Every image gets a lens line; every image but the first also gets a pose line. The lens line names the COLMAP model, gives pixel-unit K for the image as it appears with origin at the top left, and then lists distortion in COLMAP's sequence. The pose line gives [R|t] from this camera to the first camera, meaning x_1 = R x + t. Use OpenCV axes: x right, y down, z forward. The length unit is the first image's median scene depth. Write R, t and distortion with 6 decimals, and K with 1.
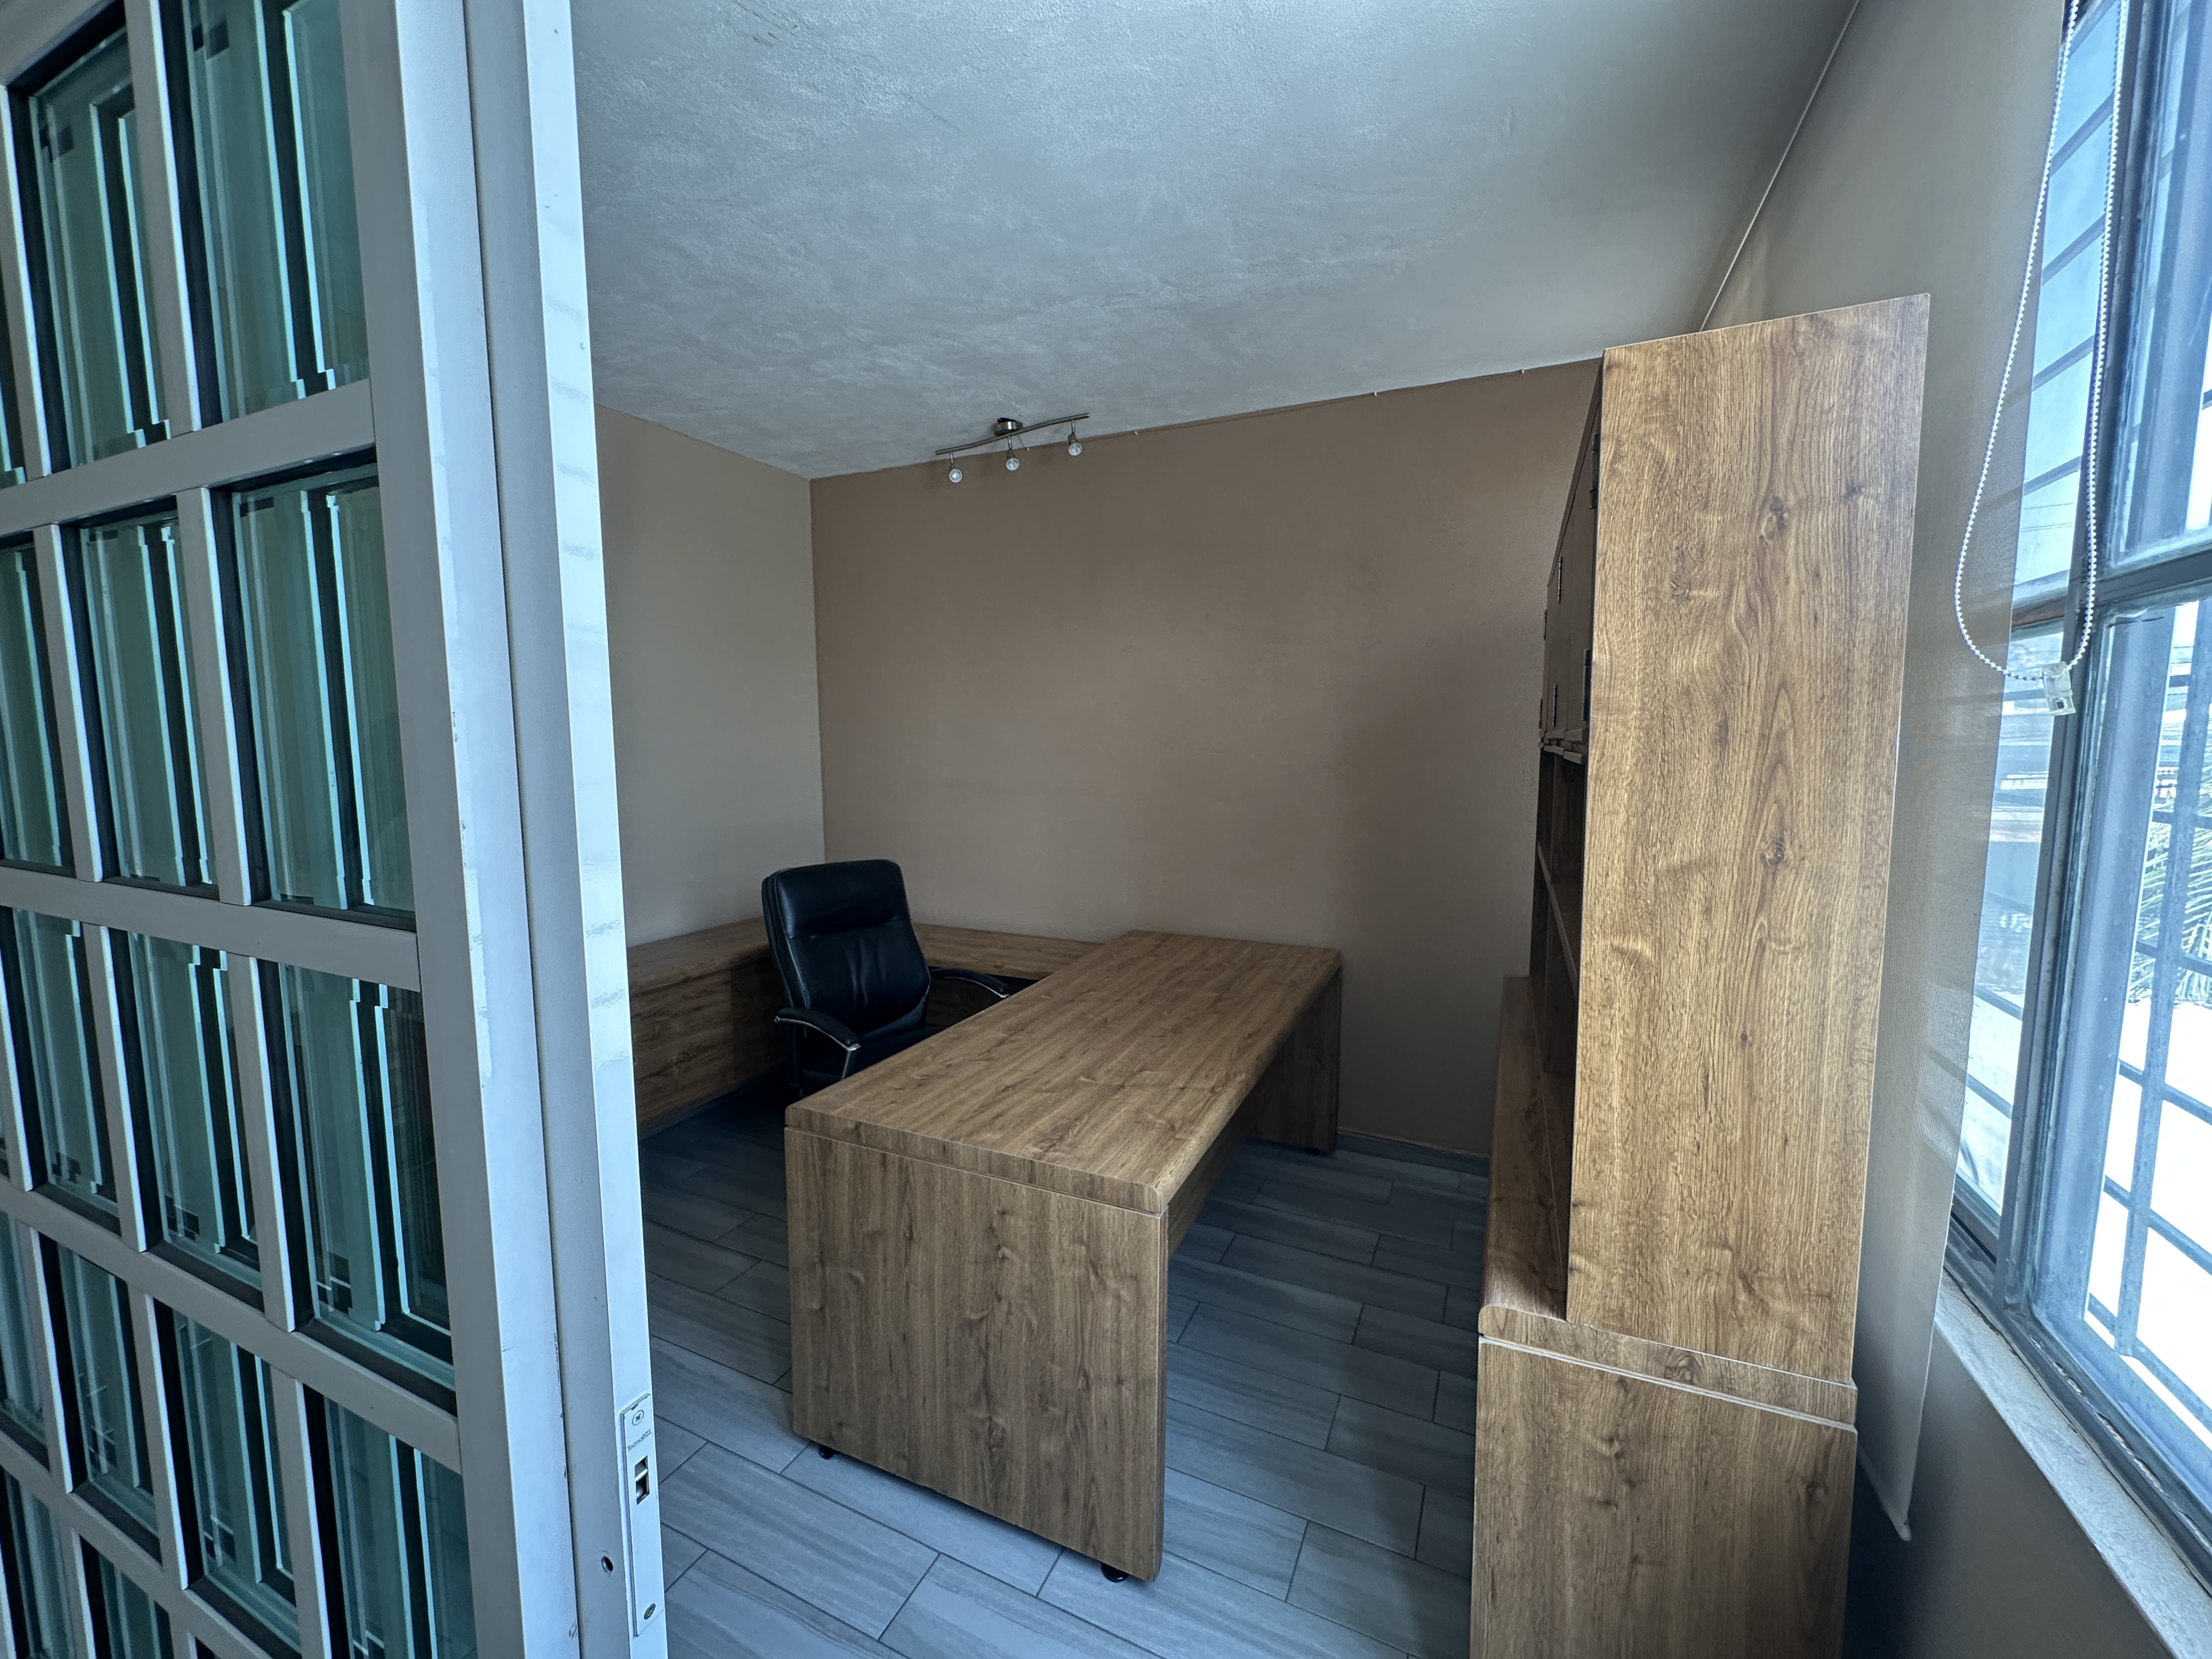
lens RADIAL K [[881.8, 0, 1106.0], [0, 881.8, 829.5], [0, 0, 1]] dist [-0.002772, 0.000165]
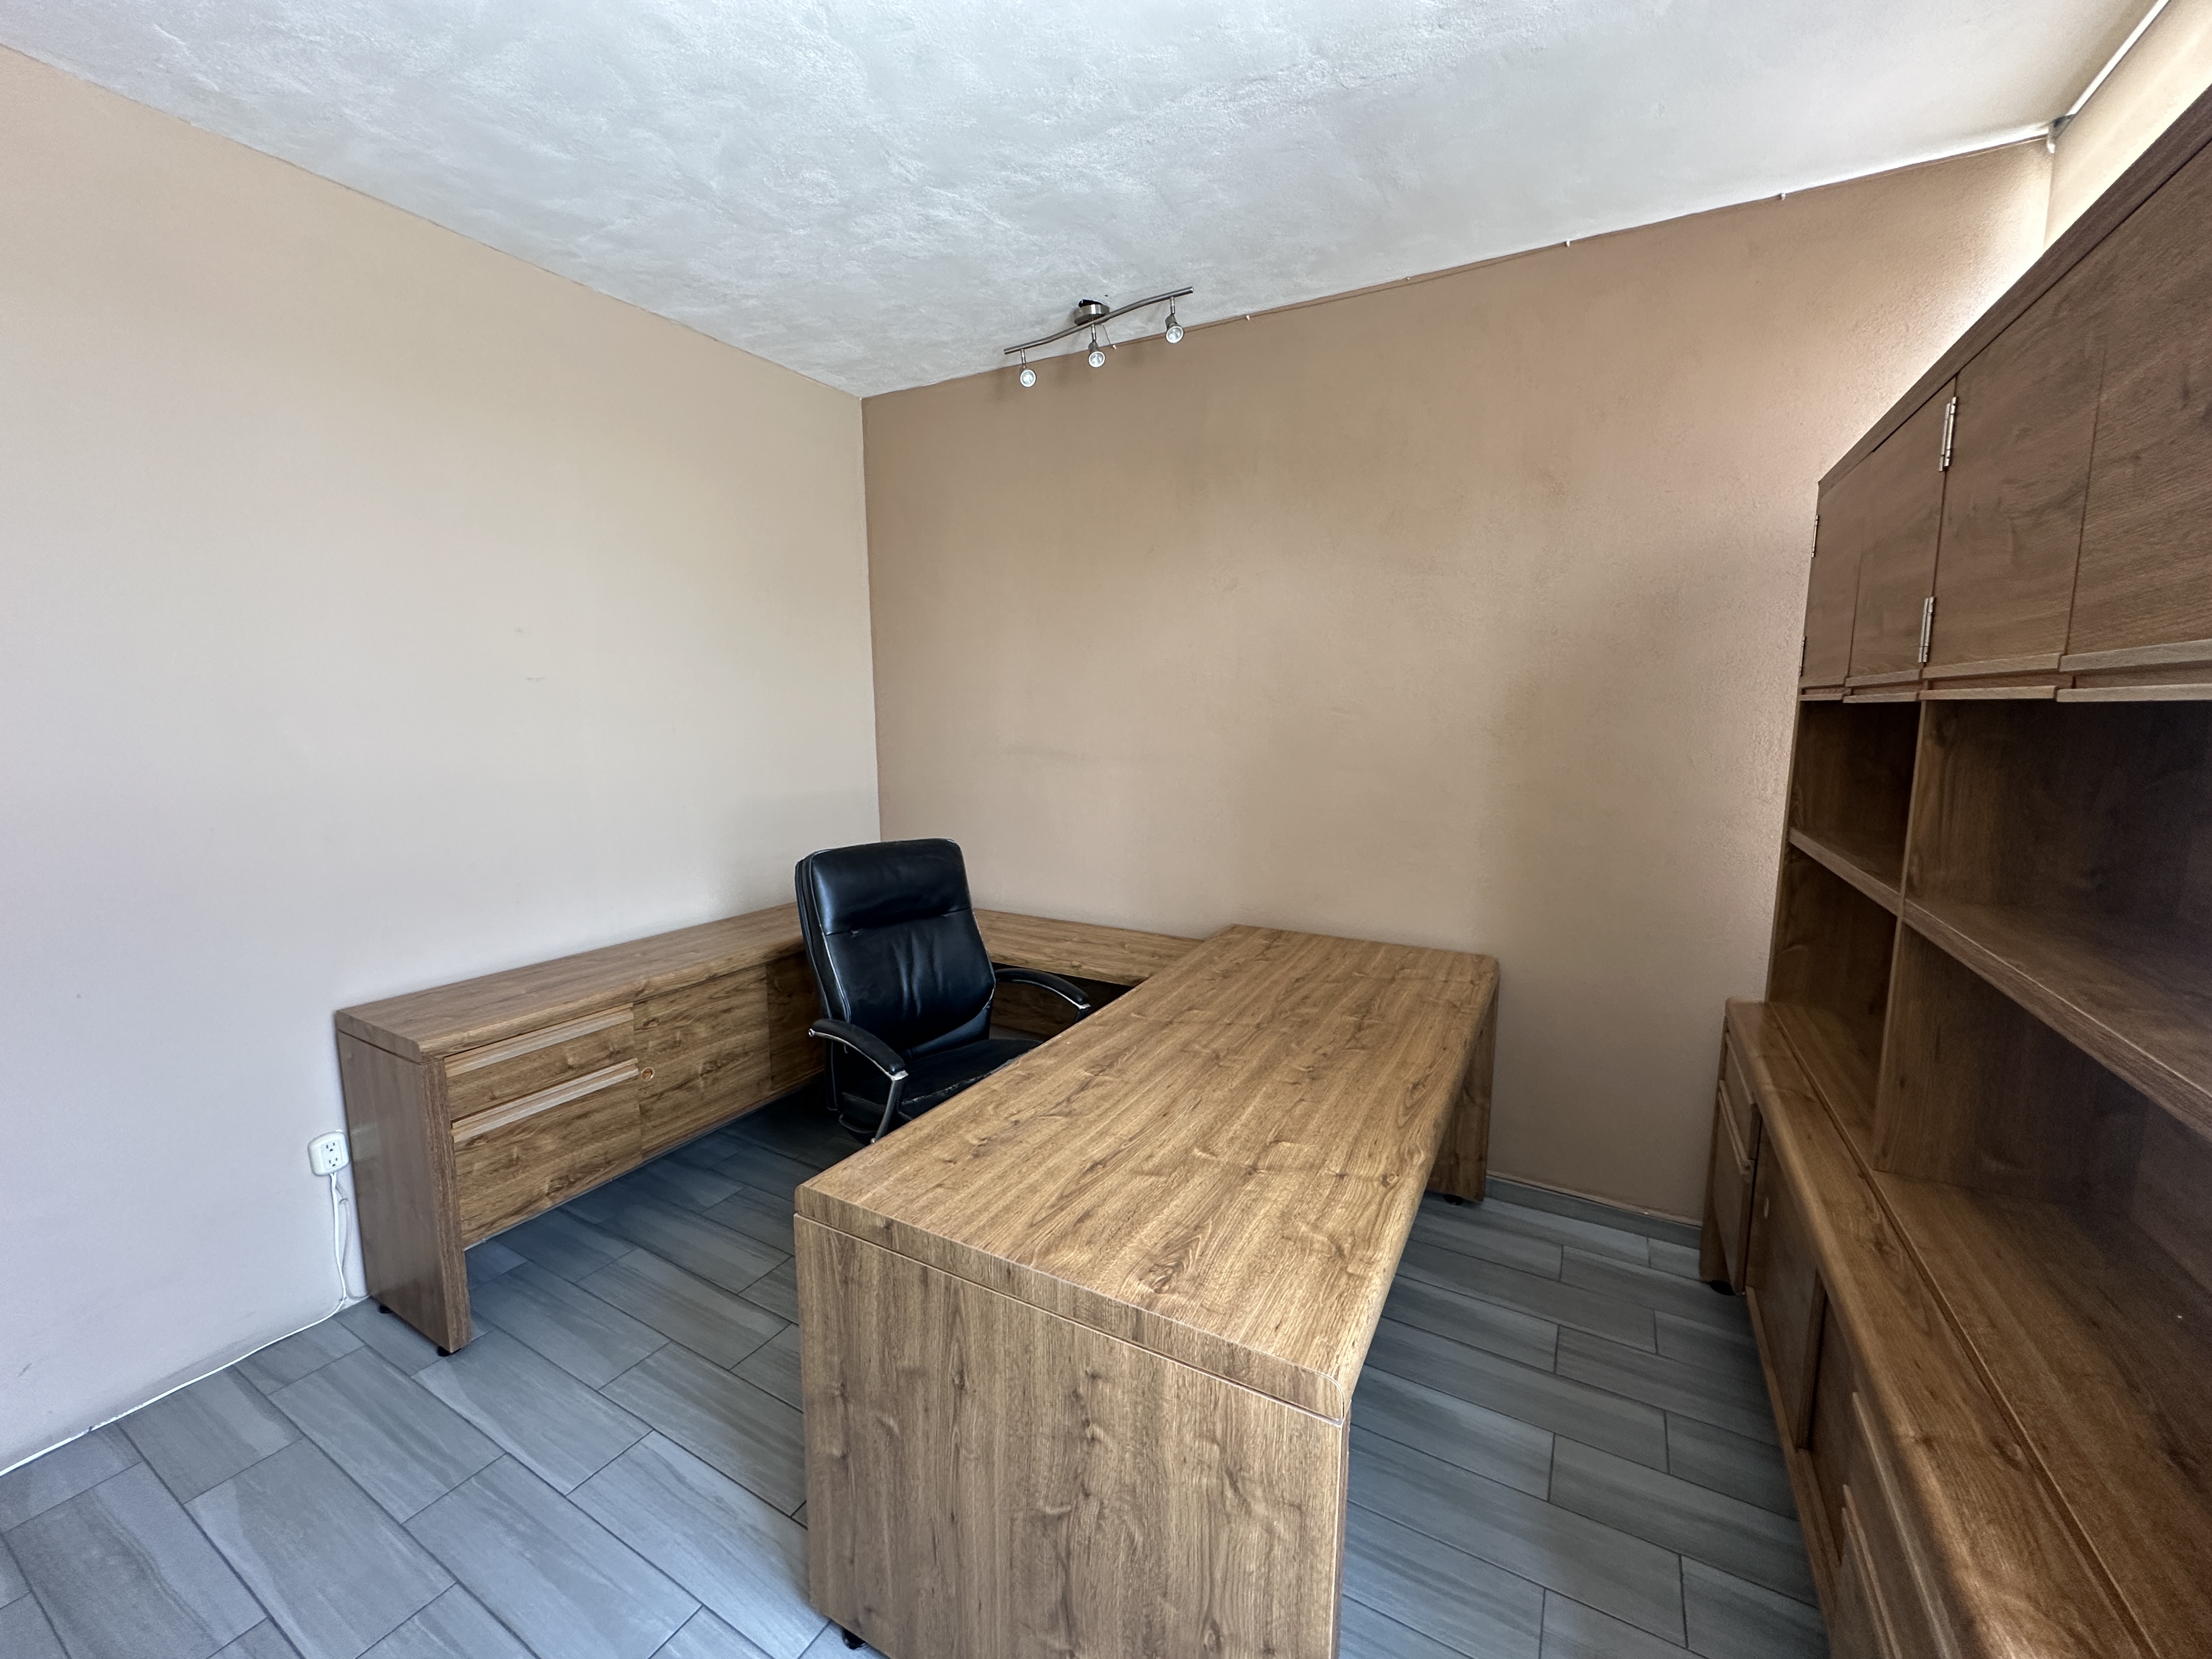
lens RADIAL K [[881.8, 0, 1106.0], [0, 881.8, 829.5], [0, 0, 1]] dist [-0.002772, 0.000165]
pose [[0.996999, 0.010752, -0.076665, -0.040148], [-0.008090, 0.999356, 0.034951, -0.007188], [0.076991, -0.034225, 0.996444, 0.227386]]
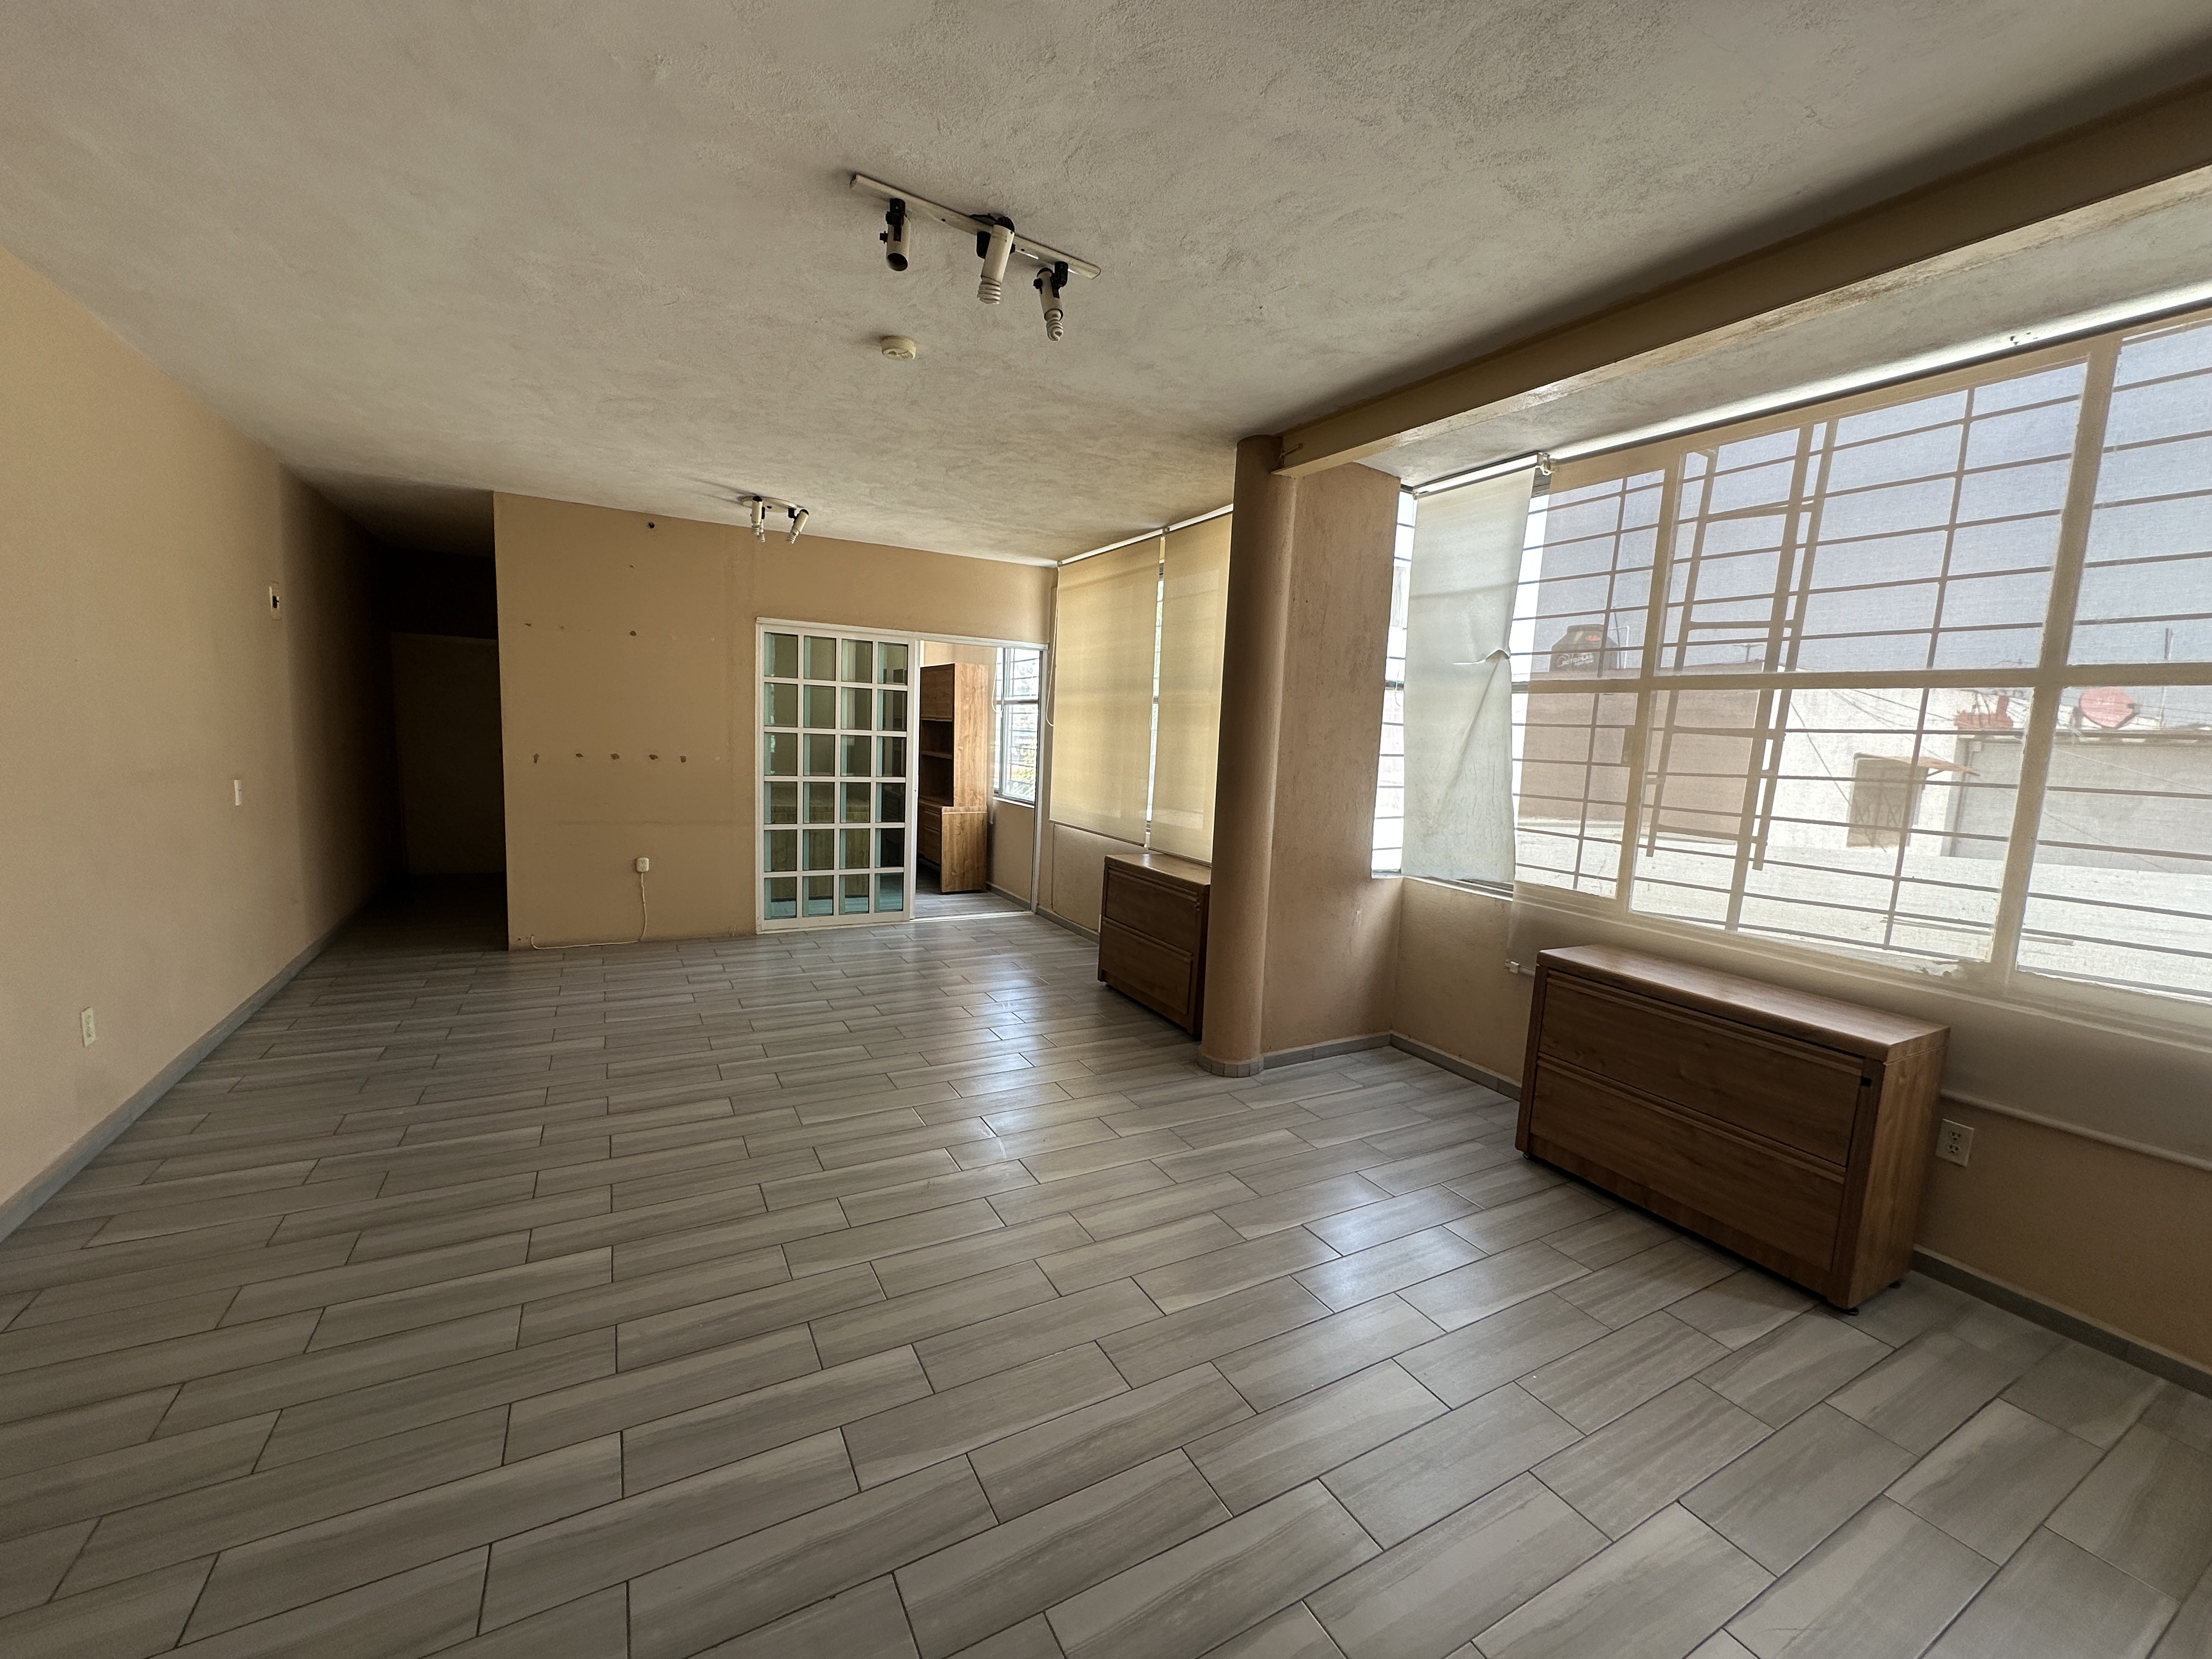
lens RADIAL K [[881.8, 0, 1106.0], [0, 881.8, 829.5], [0, 0, 1]] dist [-0.002772, 0.000165]
pose [[0.589464, -0.065912, 0.805101, -4.695333], [0.035922, 0.997818, 0.055389, 0.464300], [-0.806996, -0.003729, 0.590546, -4.334708]]
